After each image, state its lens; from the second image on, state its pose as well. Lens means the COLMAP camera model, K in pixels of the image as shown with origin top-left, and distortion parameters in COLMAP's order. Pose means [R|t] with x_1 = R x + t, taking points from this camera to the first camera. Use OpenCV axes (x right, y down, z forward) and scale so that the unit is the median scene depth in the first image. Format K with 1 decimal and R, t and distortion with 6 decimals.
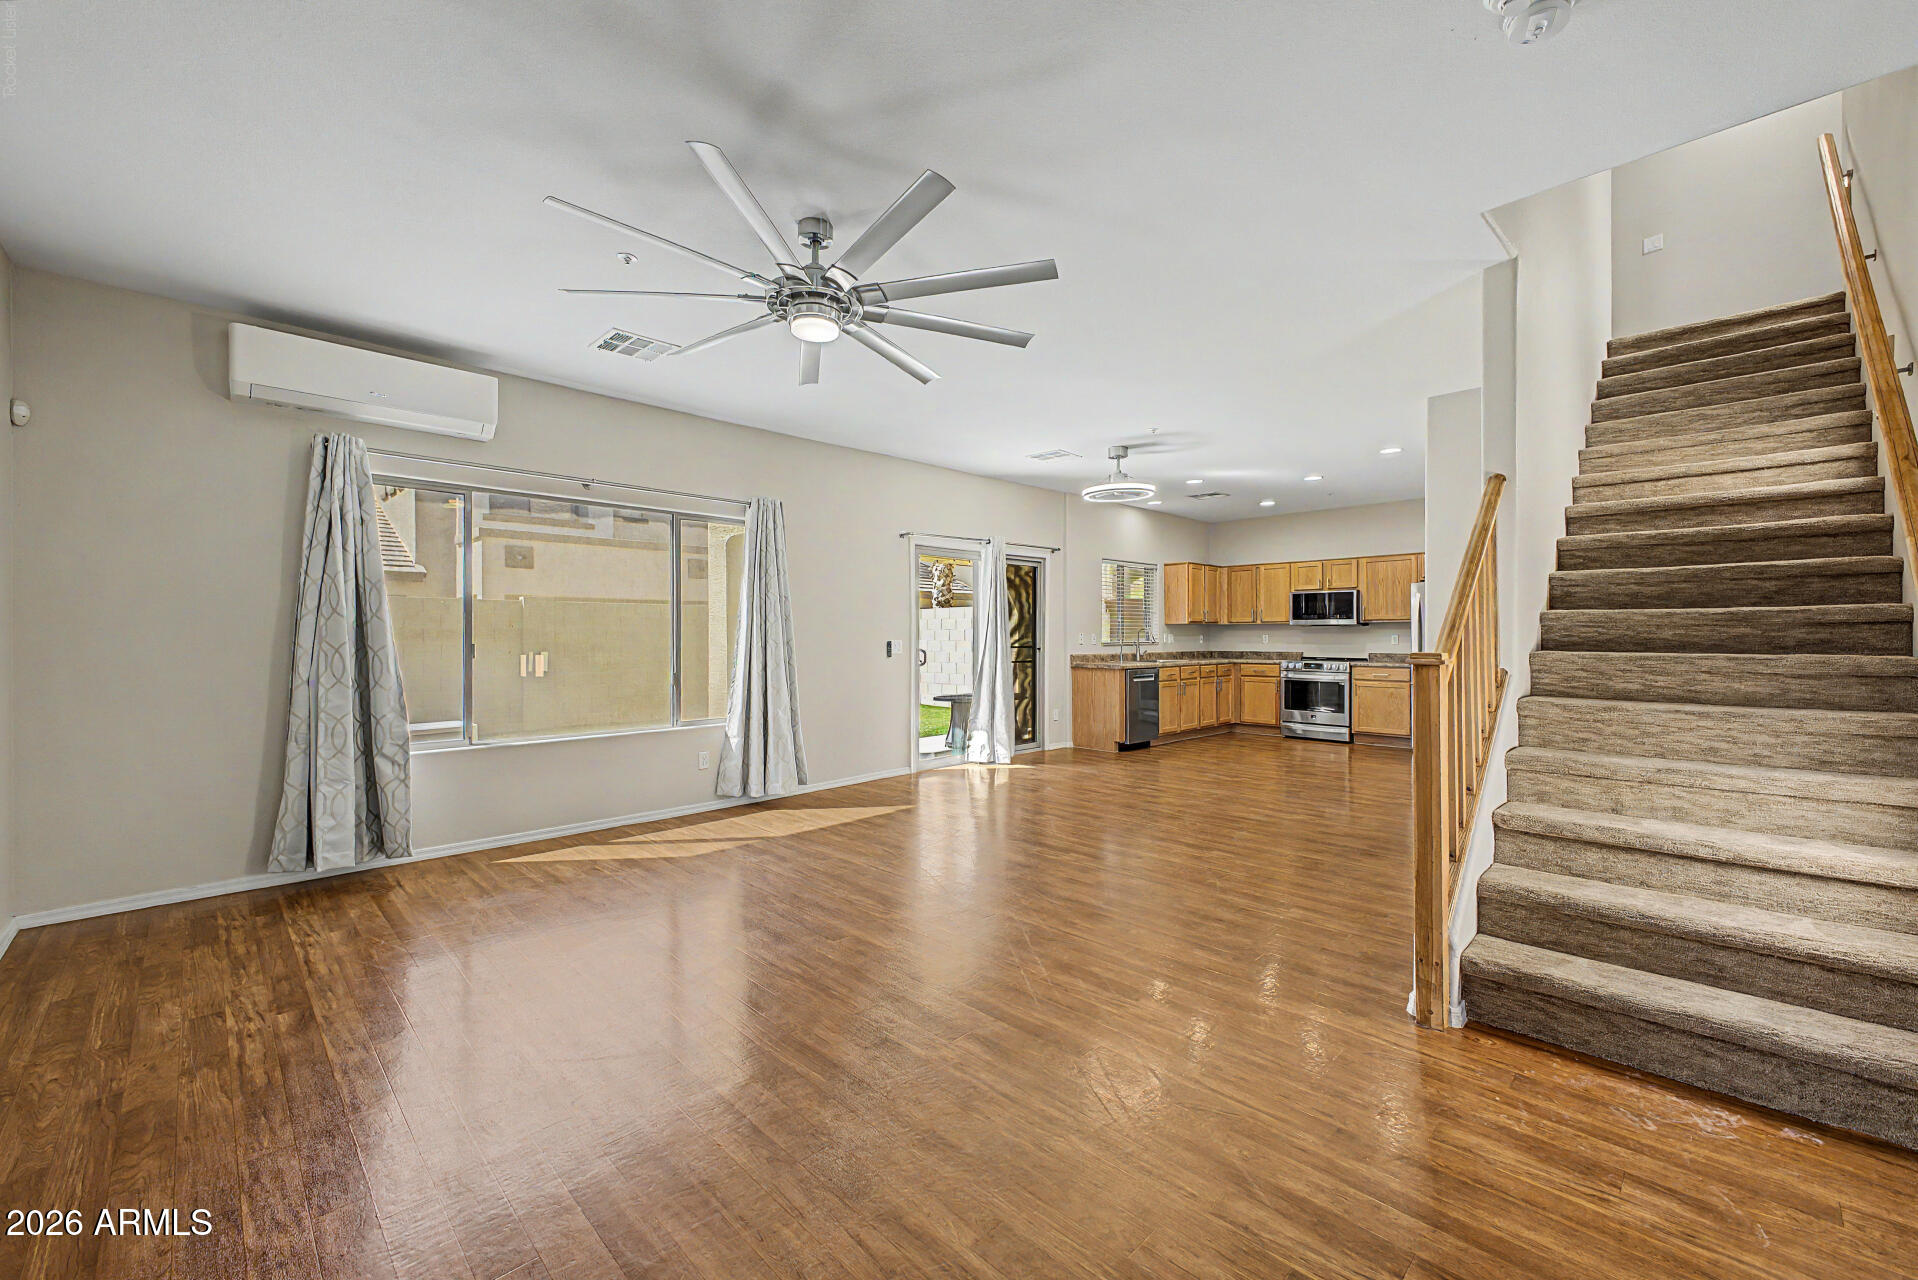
lens RADIAL K [[773.2, 0, 966.8], [0, 773.2, 639.9], [0, 0, 1]] dist [0.019643, 0.000159]
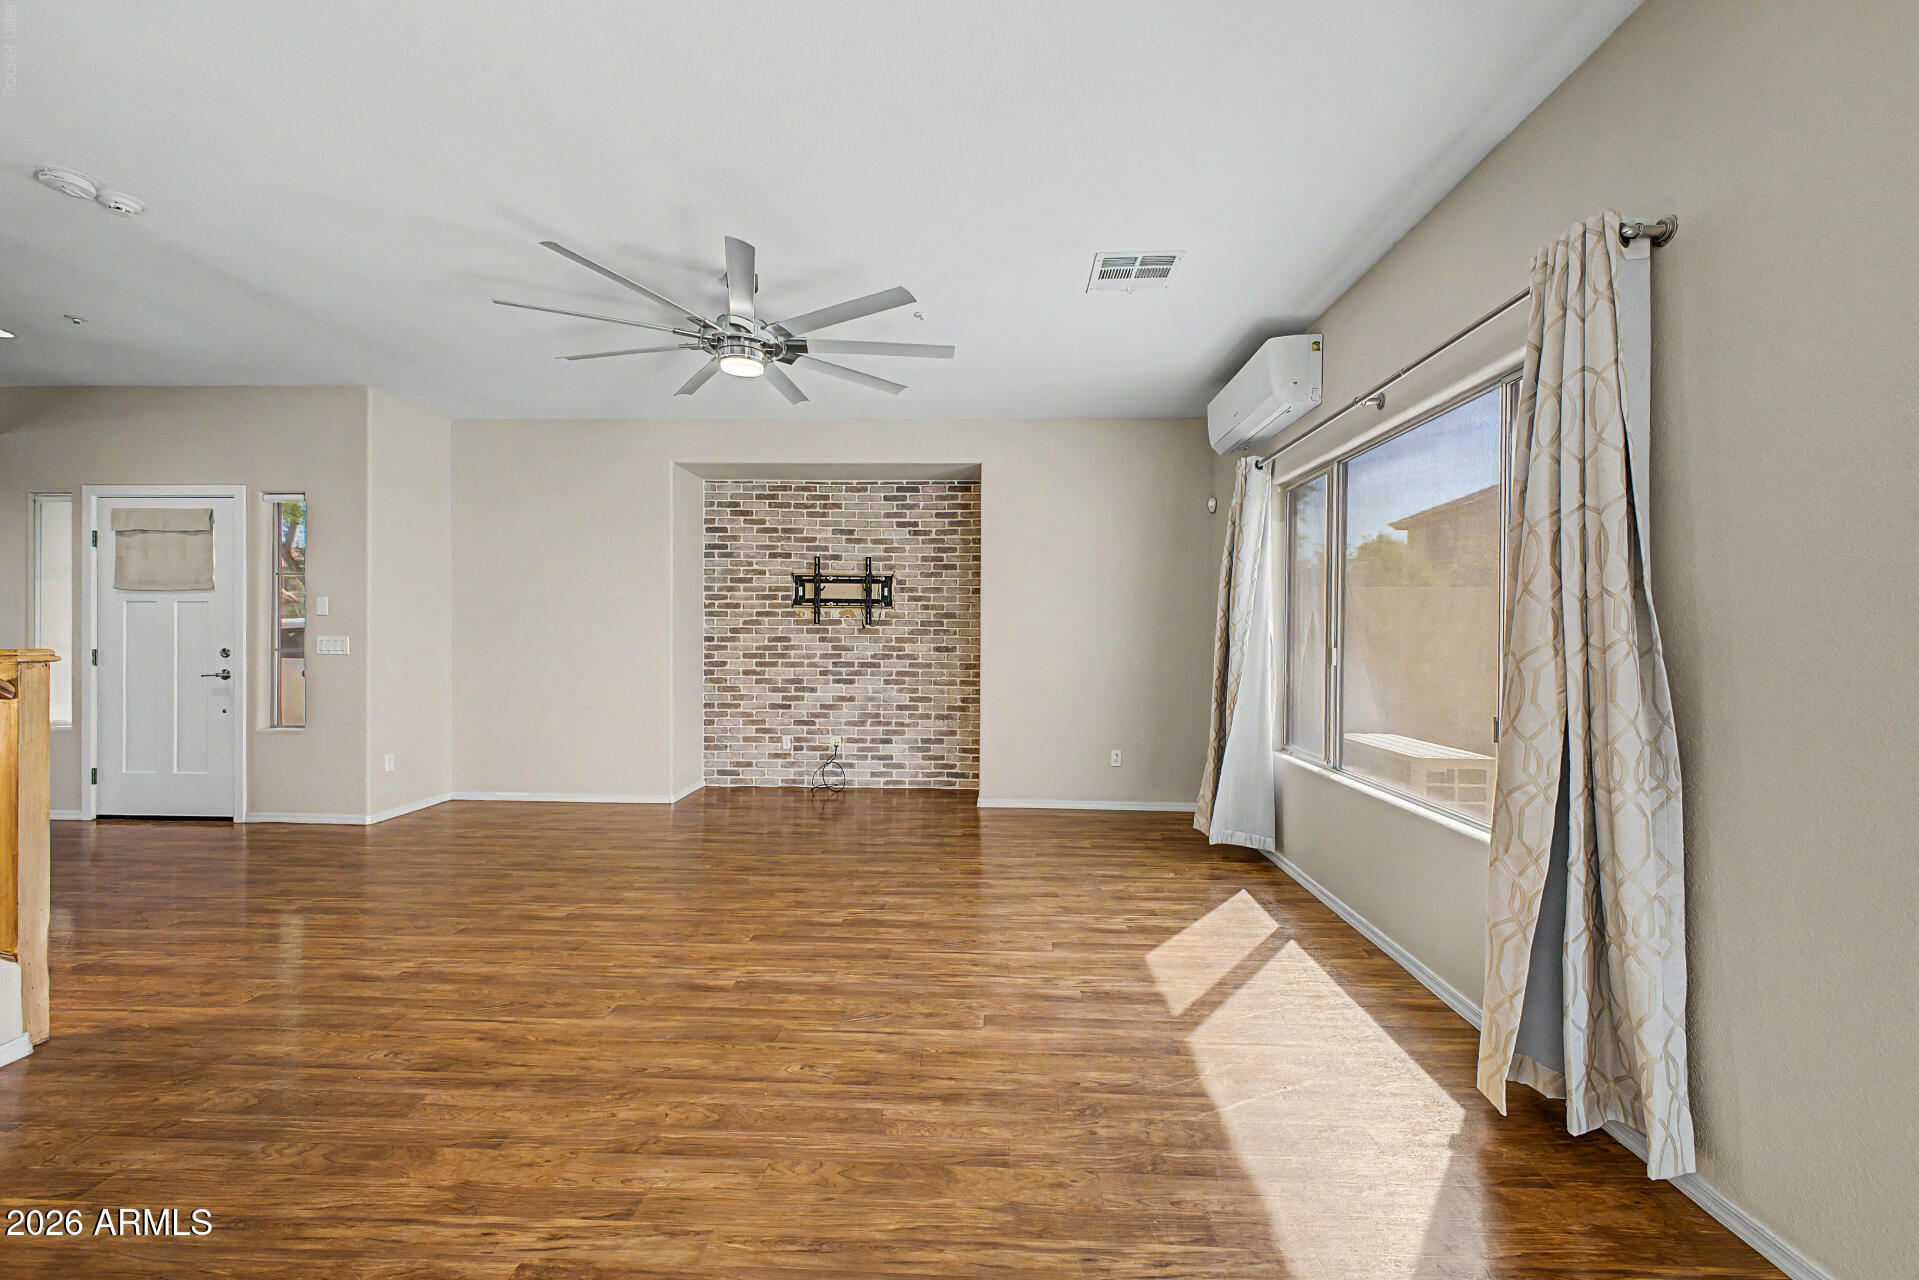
lens RADIAL K [[773.6, 0, 942.9], [0, 773.6, 646.6], [0, 0, 1]] dist [0.019643, 0.000159]
pose [[-0.740826, 0.011686, -0.671595, 0.119568], [-0.004868, 0.999729, 0.022765, -0.005553], [0.671679, 0.020135, -0.740569, 0.715137]]
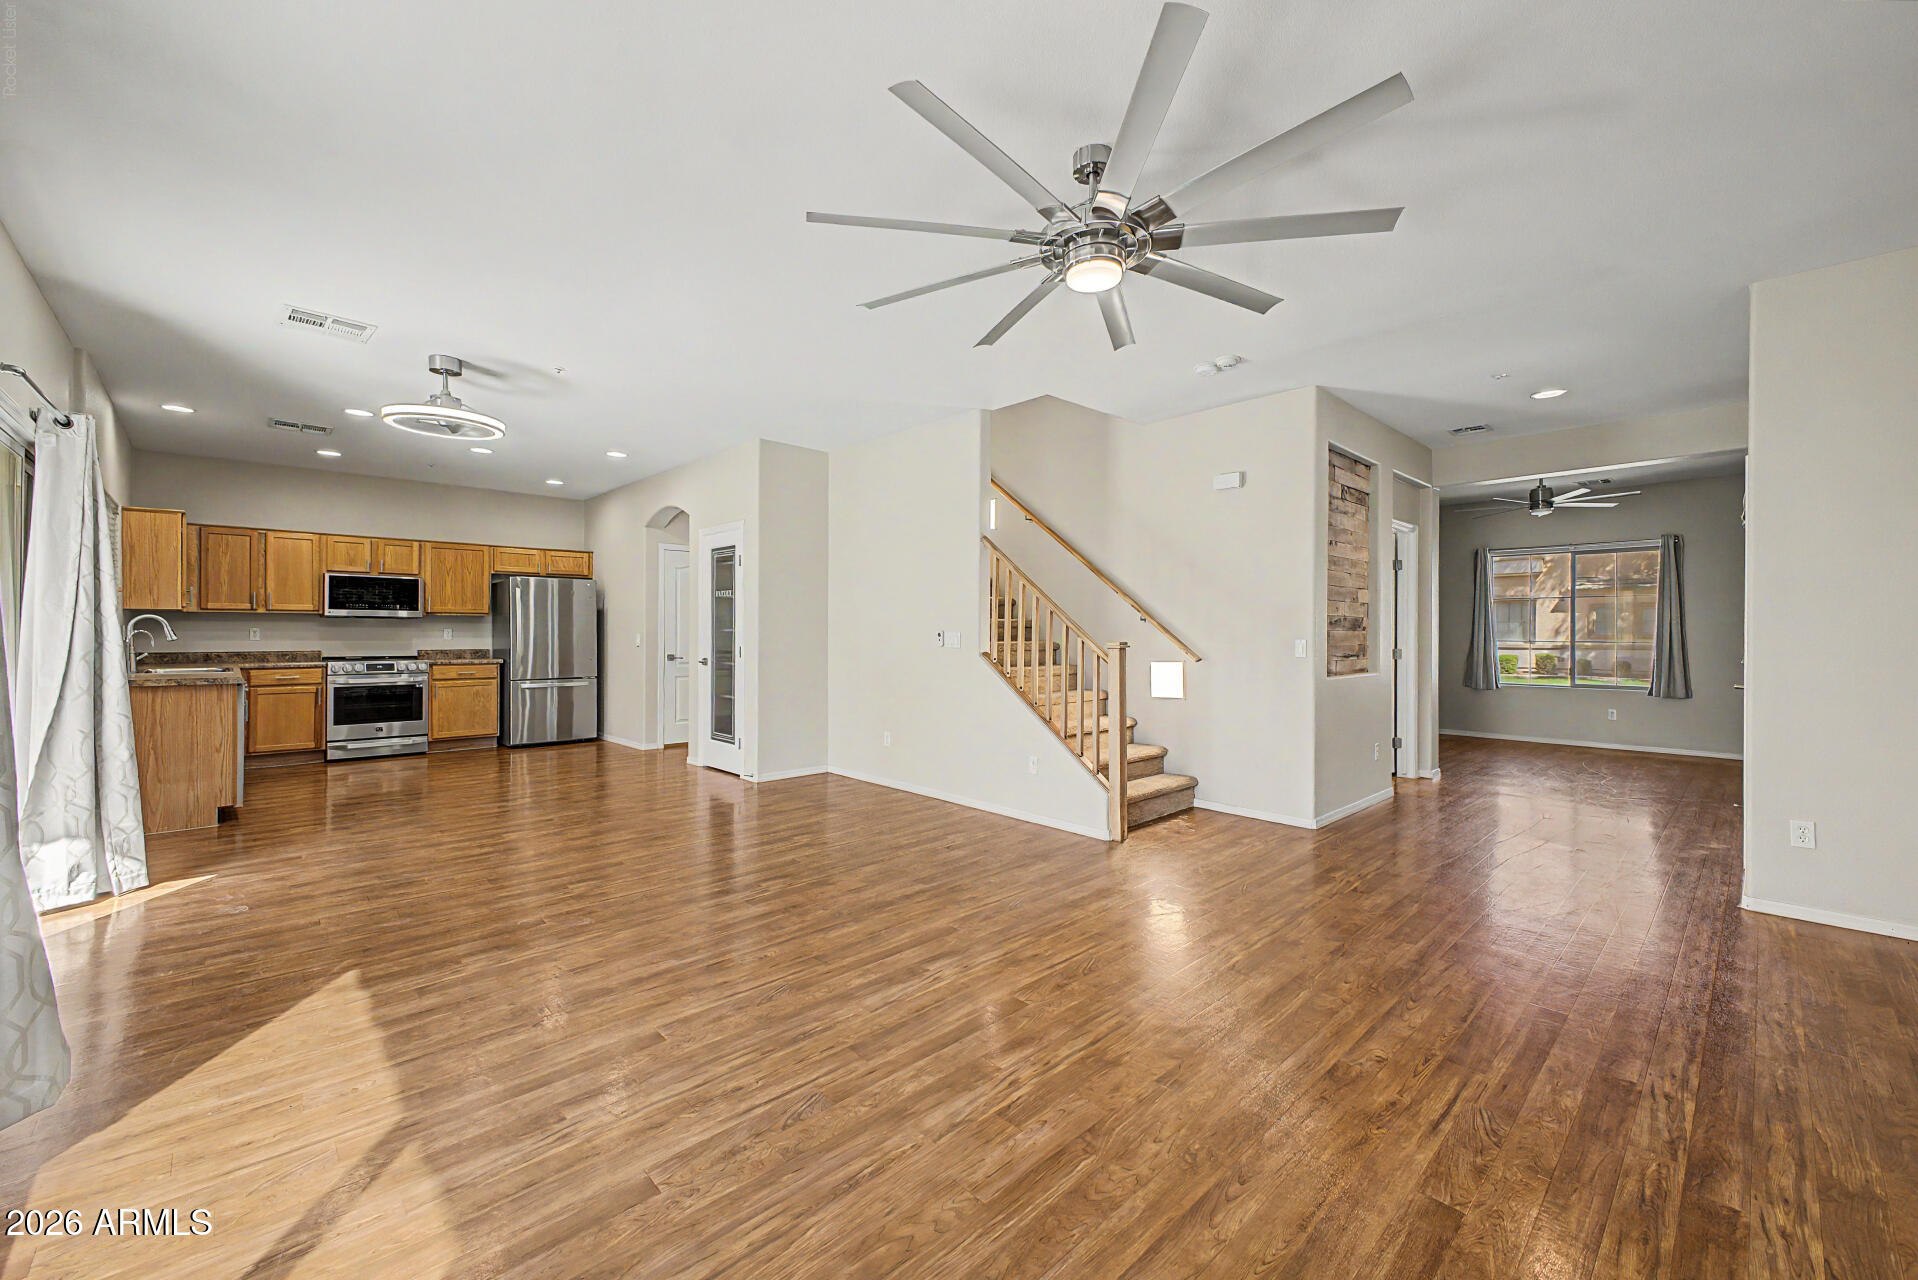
lens RADIAL K [[773.2, 0, 964.4], [0, 773.2, 628.0], [0, 0, 1]] dist [0.019643, 0.000159]
pose [[0.009015, 0.009002, 0.999919, -0.373482], [-0.000290, 0.999959, -0.009000, -0.000219], [-0.999959, -0.000209, 0.009017, 0.395608]]
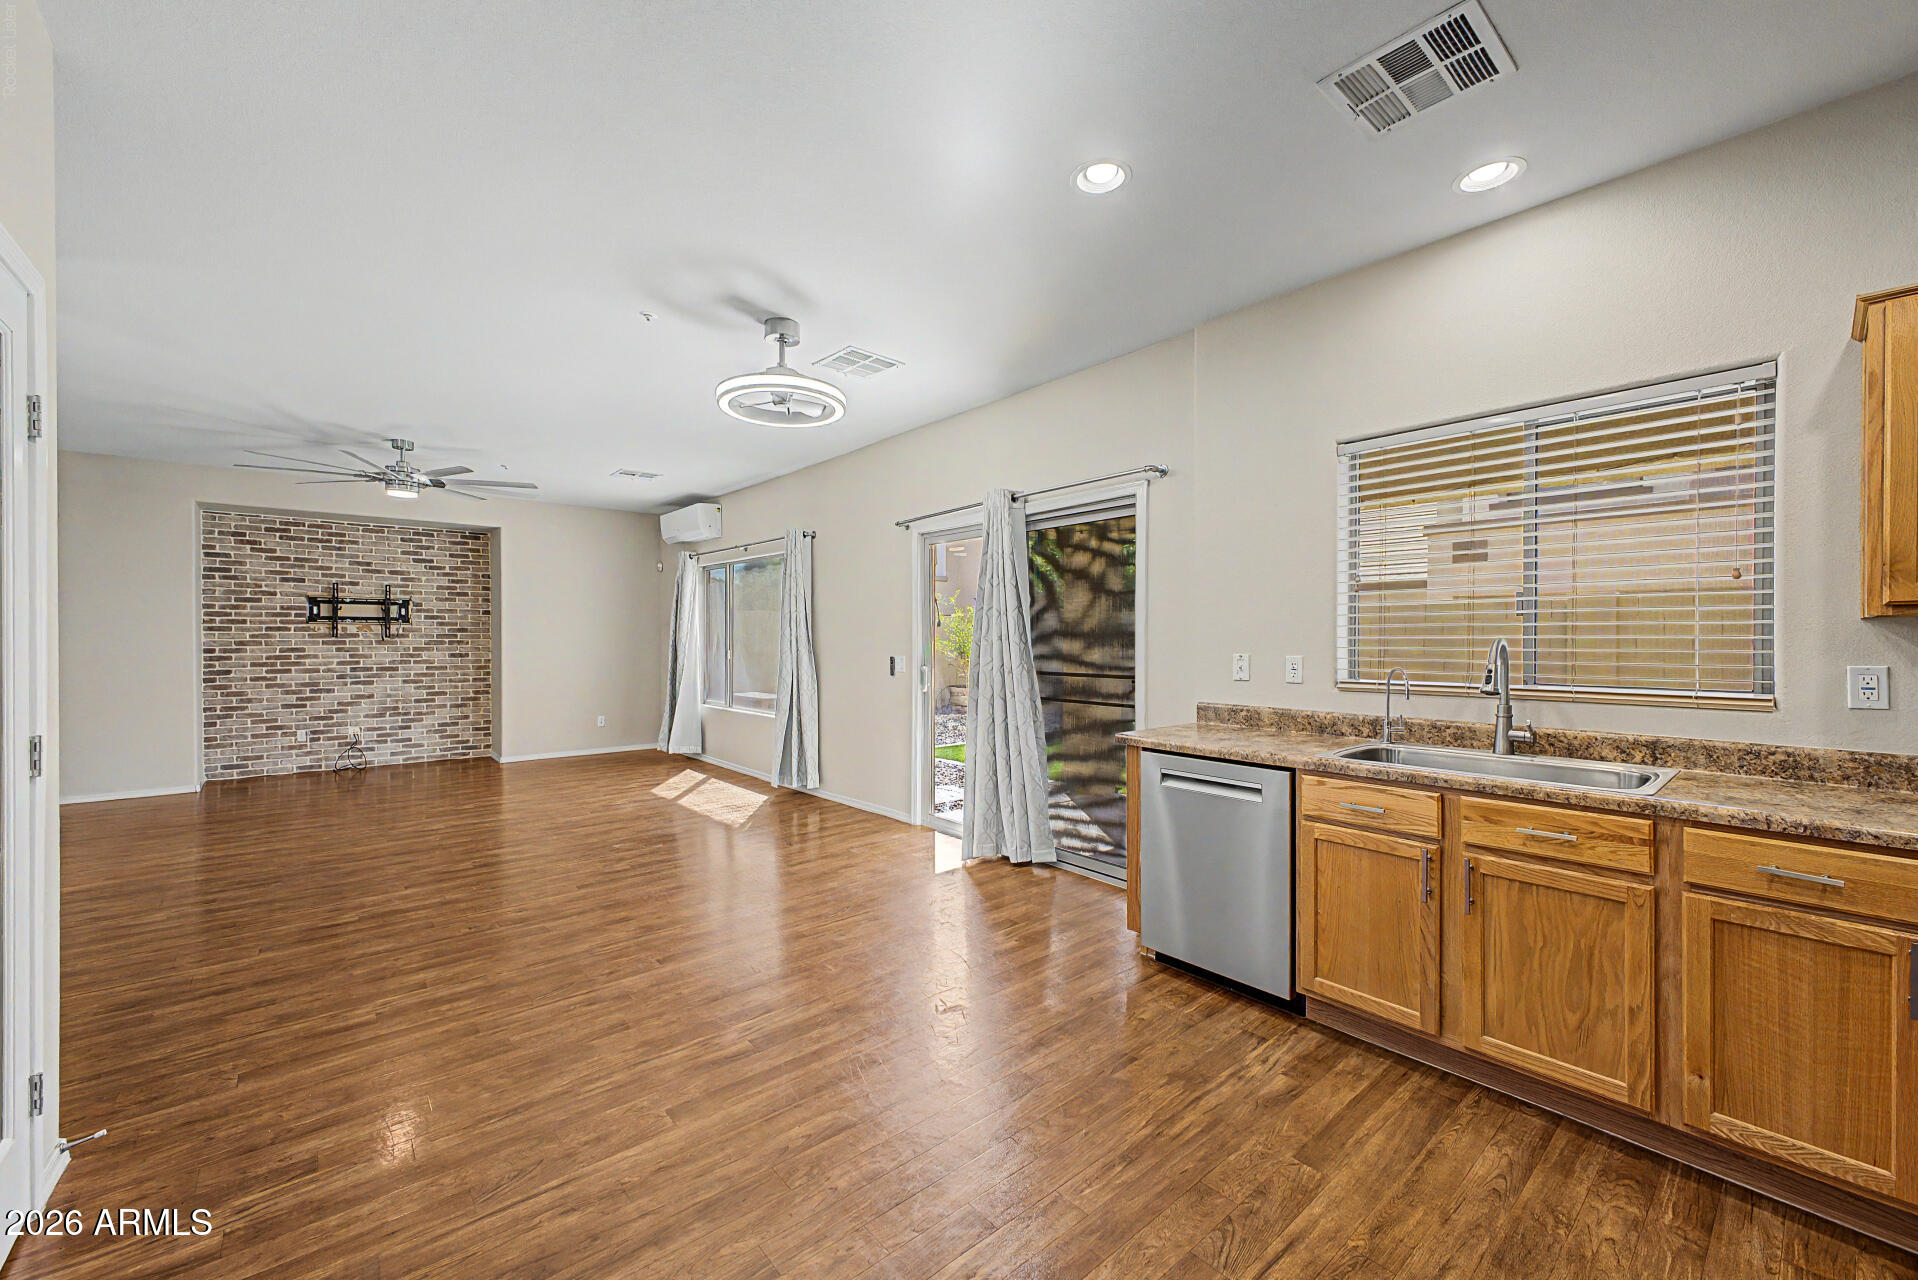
lens RADIAL K [[773.2, 0, 968.6], [0, 773.2, 641.8], [0, 0, 1]] dist [0.019643, 0.000159]
pose [[-0.070164, 0.012154, -0.997461, 0.568214], [-0.005171, 0.999908, 0.012547, -0.019238], [0.997522, 0.006038, -0.070094, 0.891251]]
